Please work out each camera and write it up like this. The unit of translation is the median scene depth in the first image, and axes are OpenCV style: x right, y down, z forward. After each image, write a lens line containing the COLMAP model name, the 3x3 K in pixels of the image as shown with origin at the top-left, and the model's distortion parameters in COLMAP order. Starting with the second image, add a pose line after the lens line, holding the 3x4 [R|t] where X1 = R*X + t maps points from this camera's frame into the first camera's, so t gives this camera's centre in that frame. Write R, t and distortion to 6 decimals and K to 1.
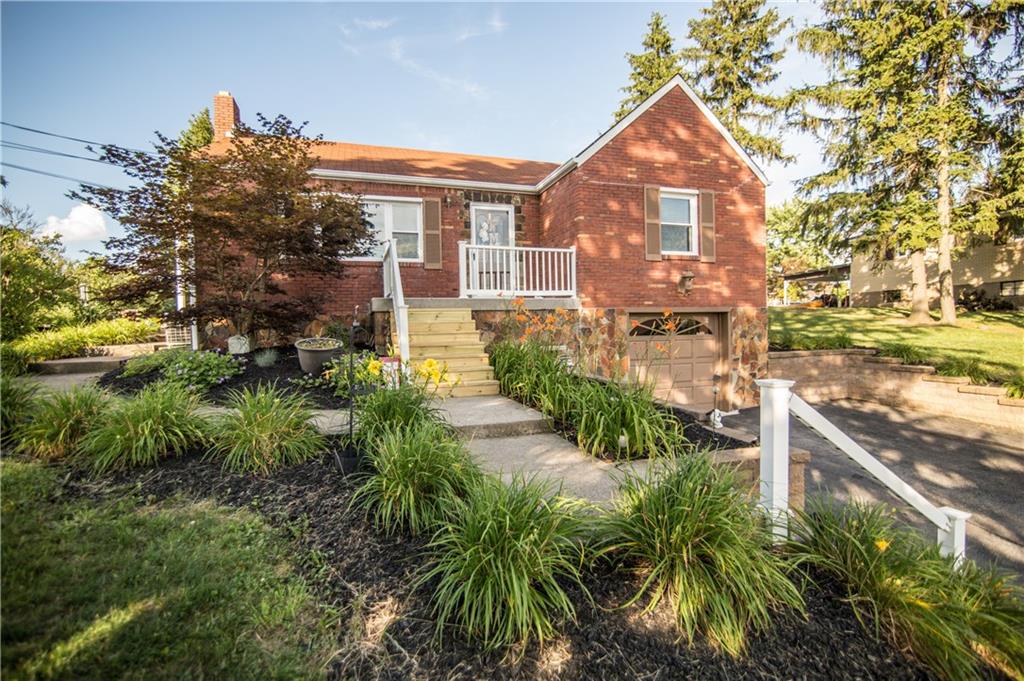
lens RADIAL K [[477.1, 0, 515.3], [0, 477.1, 340.0], [0, 0, 1]] dist [-0.021719, 0.000090]
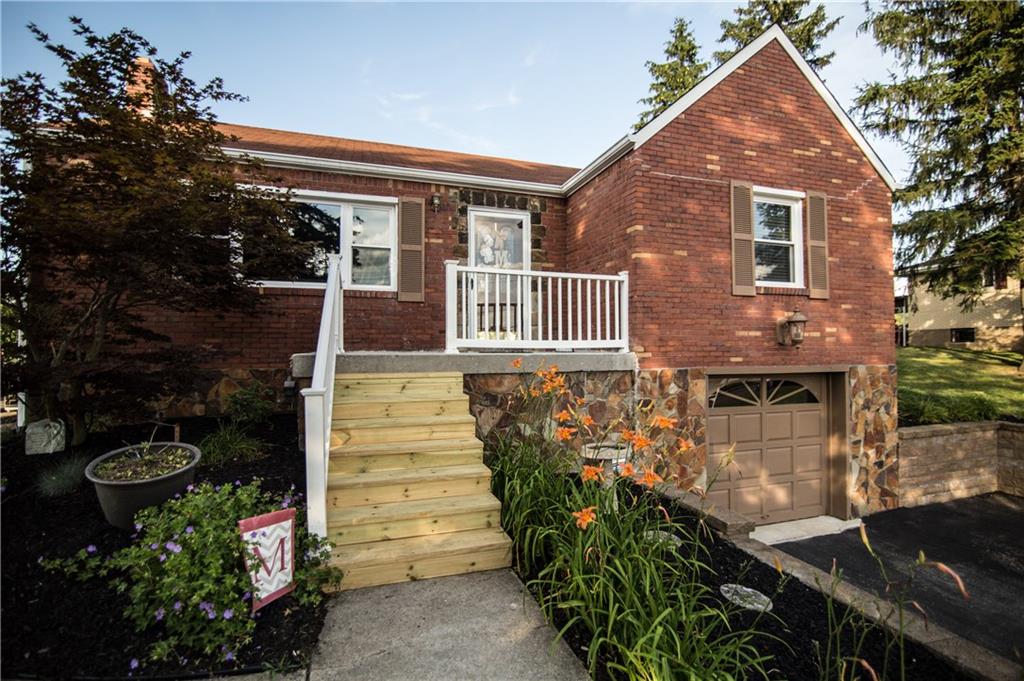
lens RADIAL K [[477.1, 0, 515.2], [0, 477.1, 338.4], [0, 0, 1]] dist [-0.021719, 0.000090]
pose [[0.999851, 0.017057, -0.002505, -0.021398], [-0.017163, 0.998539, -0.051230, -0.064014], [0.001628, 0.051266, 0.998684, 0.325662]]
